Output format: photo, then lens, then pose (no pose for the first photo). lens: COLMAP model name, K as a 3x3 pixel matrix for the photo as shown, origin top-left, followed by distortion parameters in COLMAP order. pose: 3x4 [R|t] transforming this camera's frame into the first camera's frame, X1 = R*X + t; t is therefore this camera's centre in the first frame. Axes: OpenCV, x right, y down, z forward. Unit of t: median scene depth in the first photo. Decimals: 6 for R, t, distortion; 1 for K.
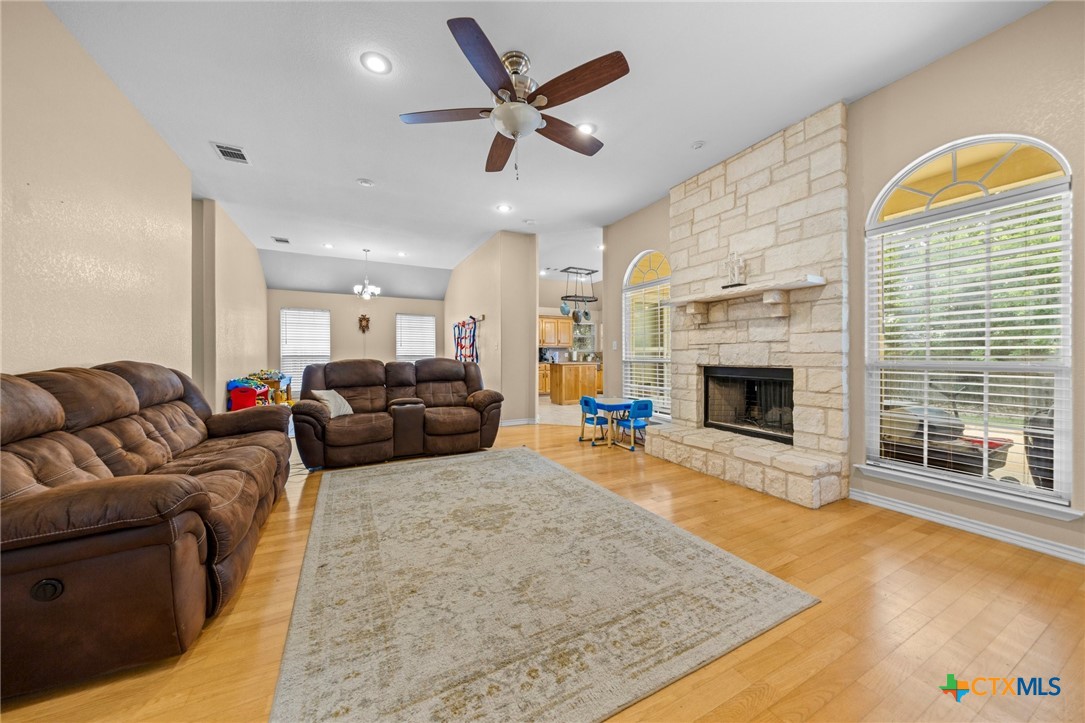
lens RADIAL K [[364.0, 0, 537.1], [0, 364.0, 356.5], [0, 0, 1]] dist [-0.001133, -0.000268]
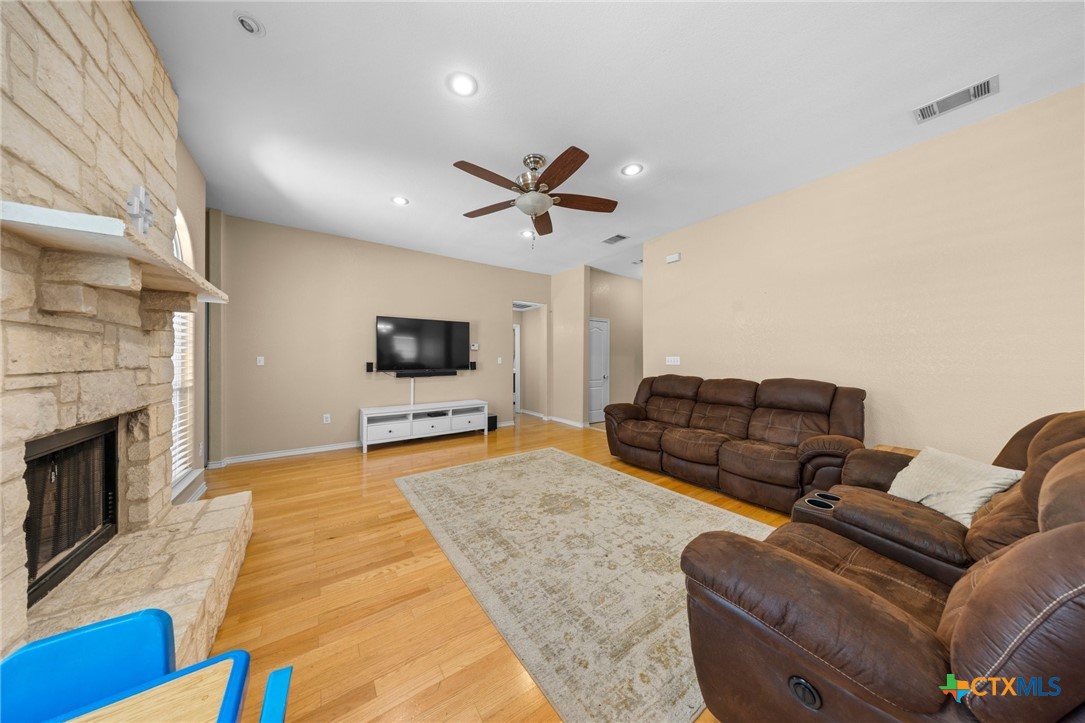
lens RADIAL K [[320.6, 0, 543.5], [0, 320.6, 360.4], [0, 0, 1]] dist [-0.002195, -0.000979]
pose [[-0.988563, 0.002137, -0.150793, 0.073347], [0.000506, 0.999941, 0.010857, -0.065121], [0.150808, 0.010657, -0.988506, 1.812054]]
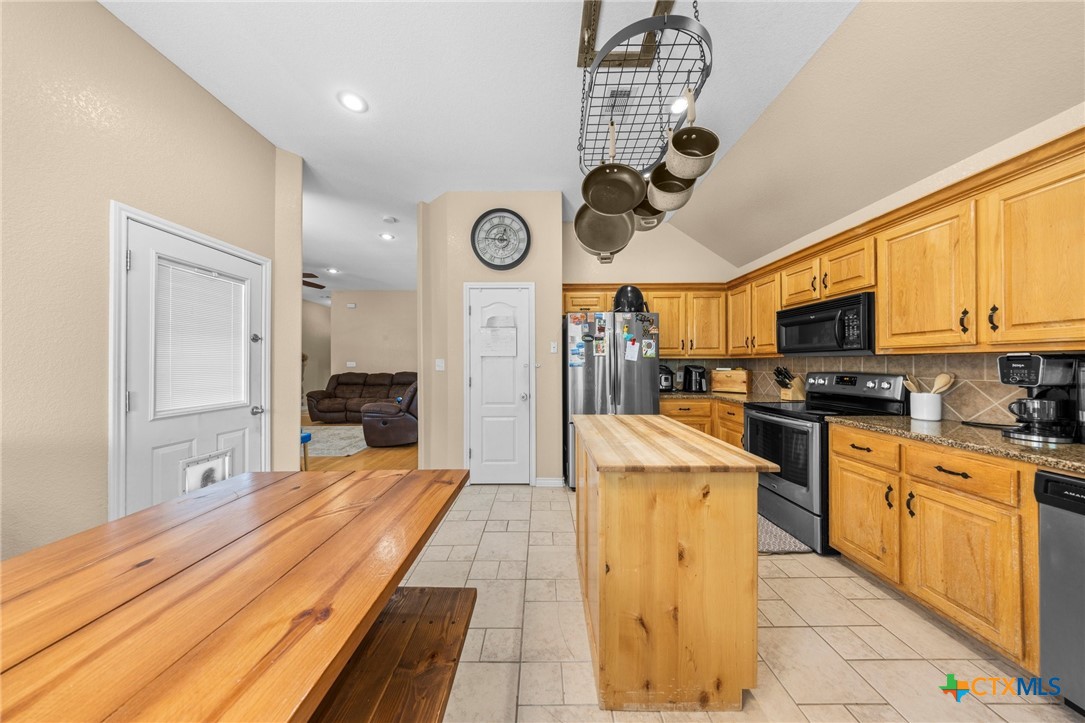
lens RADIAL K [[320.6, 0, 540.9], [0, 320.6, 360.6], [0, 0, 1]] dist [-0.002195, -0.000979]
pose [[-0.459484, -0.006561, -0.888162, 0.882029], [-0.003275, 0.999978, -0.005693, -0.069628], [0.888180, 0.000293, -0.459496, 3.033205]]
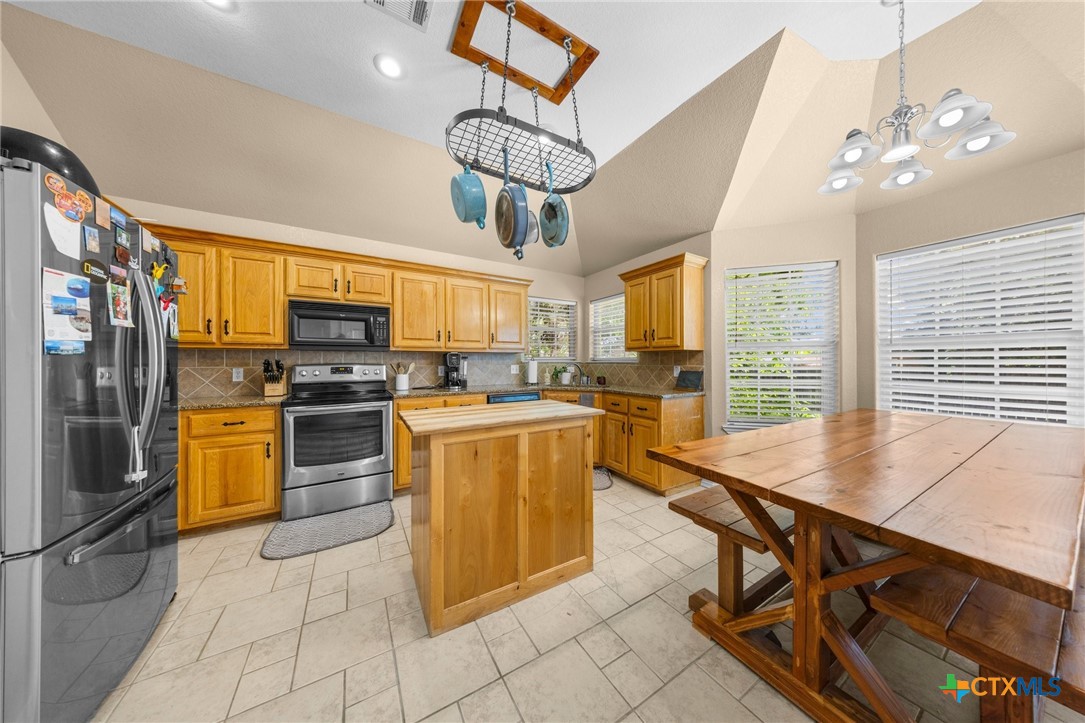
lens RADIAL K [[320.6, 0, 545.8], [0, 320.6, 359.7], [0, 0, 1]] dist [-0.002195, -0.000979]
pose [[0.996825, -0.001559, 0.079614, 0.322917], [0.002533, 0.999923, -0.012133, -0.044148], [-0.079589, 0.012296, 0.996752, 2.251506]]
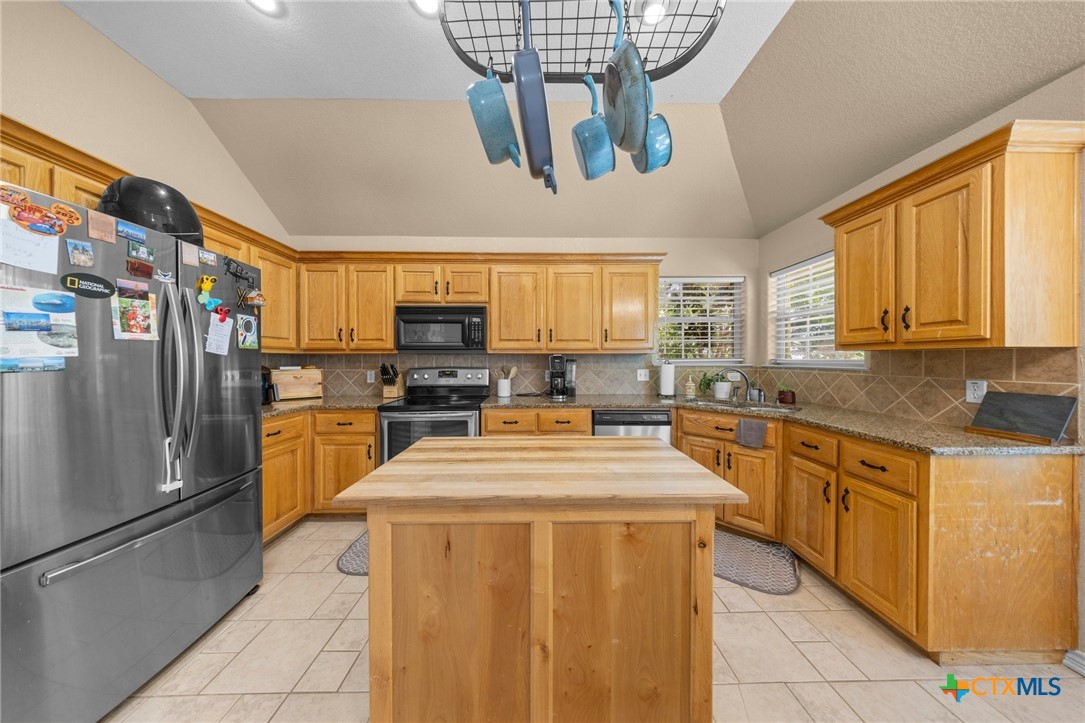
lens RADIAL K [[320.6, 0, 535.6], [0, 320.6, 360.0], [0, 0, 1]] dist [-0.002195, -0.000979]
pose [[0.898421, 0.000303, -0.439134, 0.450370], [-0.001999, 0.999992, -0.003400, -0.066744], [0.439130, 0.003932, 0.898415, 2.554134]]
